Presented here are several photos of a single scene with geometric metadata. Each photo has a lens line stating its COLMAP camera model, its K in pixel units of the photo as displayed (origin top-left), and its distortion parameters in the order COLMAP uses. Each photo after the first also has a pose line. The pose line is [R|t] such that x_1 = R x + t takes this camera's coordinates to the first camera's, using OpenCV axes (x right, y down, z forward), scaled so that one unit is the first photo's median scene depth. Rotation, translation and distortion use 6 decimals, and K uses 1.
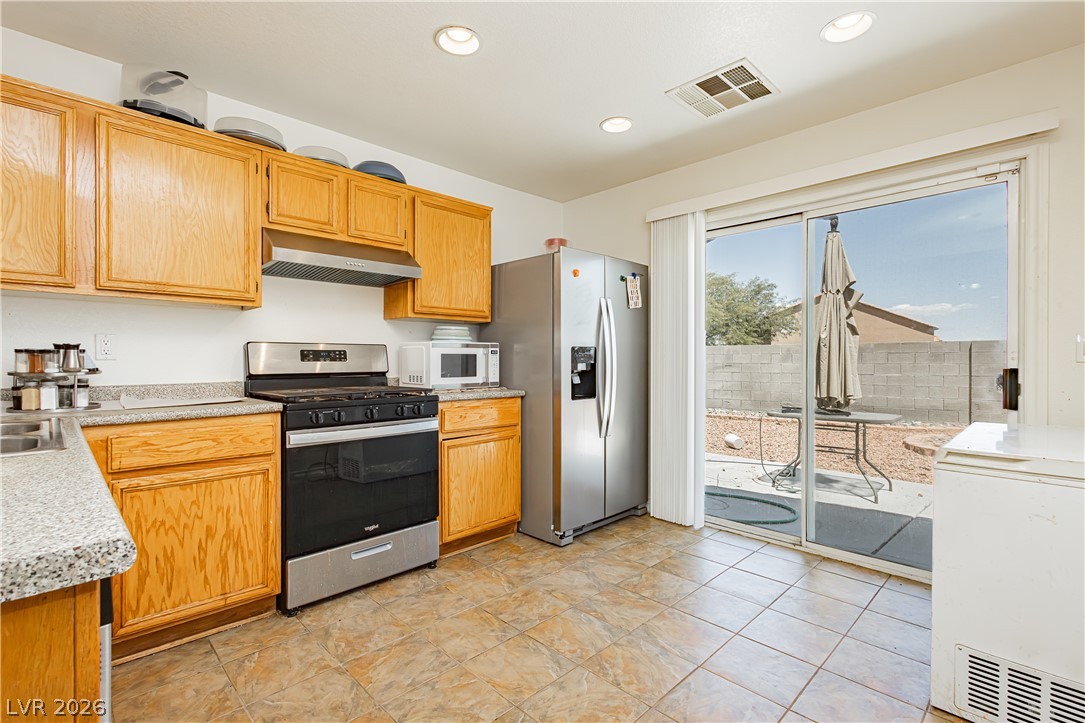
lens RADIAL K [[503.0, 0, 550.1], [0, 503.0, 368.8], [0, 0, 1]] dist [0.007054, -0.002685]
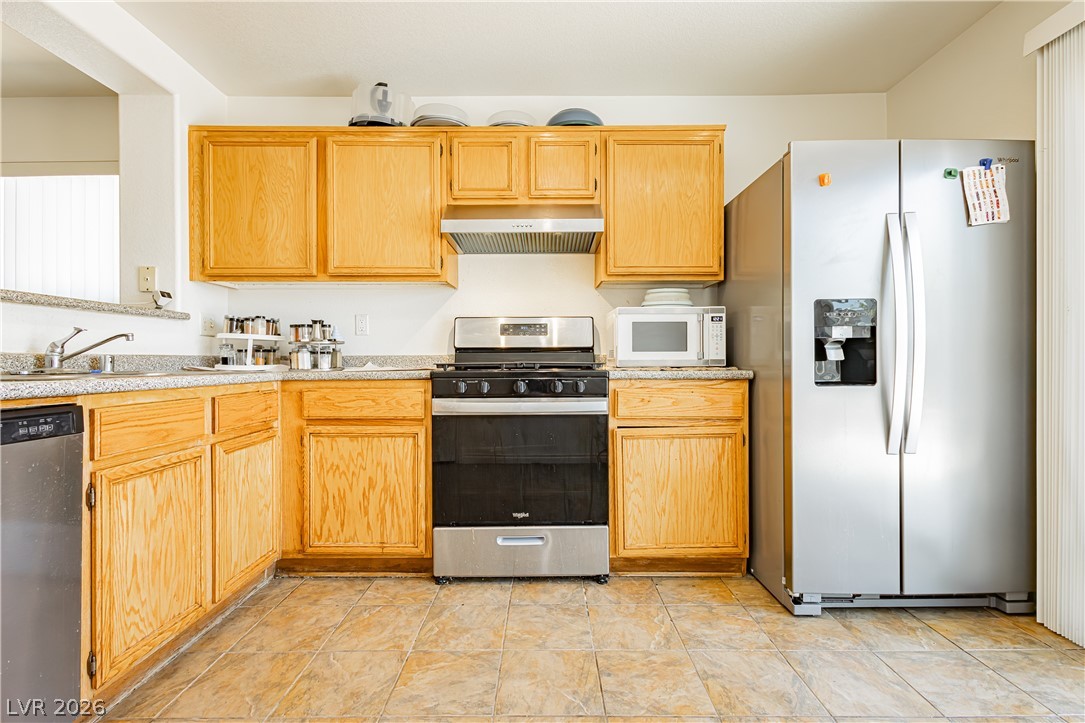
lens RADIAL K [[503.0, 0, 543.3], [0, 503.0, 364.9], [0, 0, 1]] dist [0.007054, -0.002685]
pose [[0.704035, 0.004543, -0.710151, 0.302227], [-0.010319, 0.999939, -0.003833, 0.051785], [0.710091, 0.010026, 0.704039, 0.392436]]
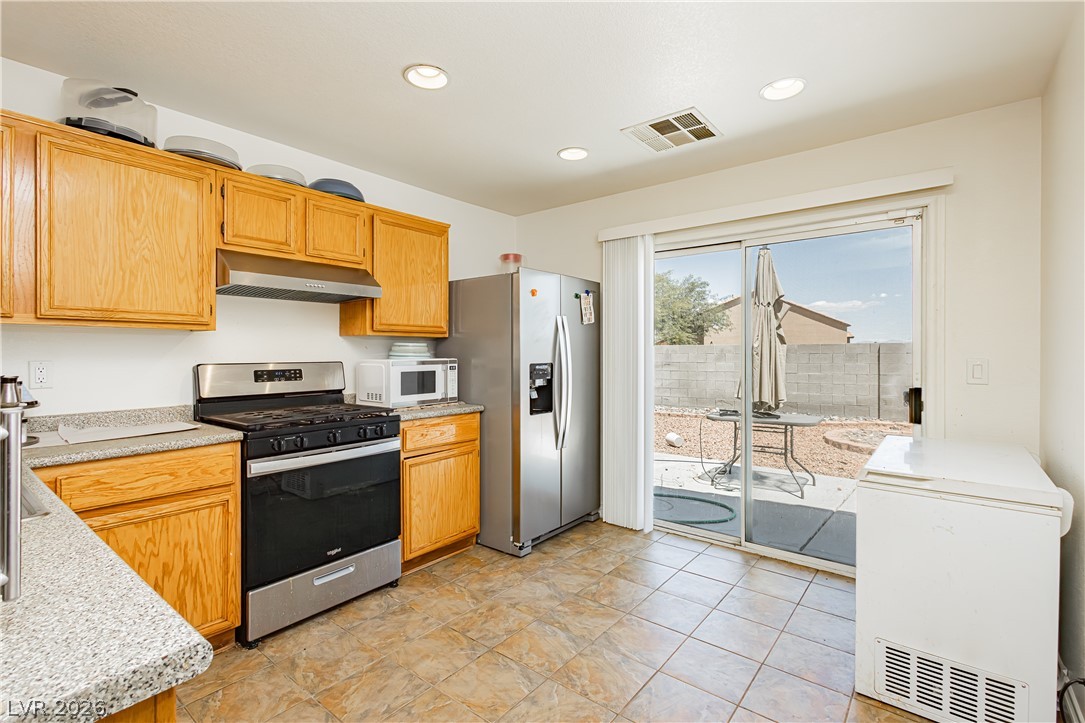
lens RADIAL K [[503.0, 0, 550.5], [0, 503.0, 361.3], [0, 0, 1]] dist [0.007054, -0.002685]
pose [[0.992955, -0.003217, 0.118446, -0.045962], [0.003310, 0.999994, -0.000589, -0.058113], [-0.118443, 0.000977, 0.992960, -0.039557]]
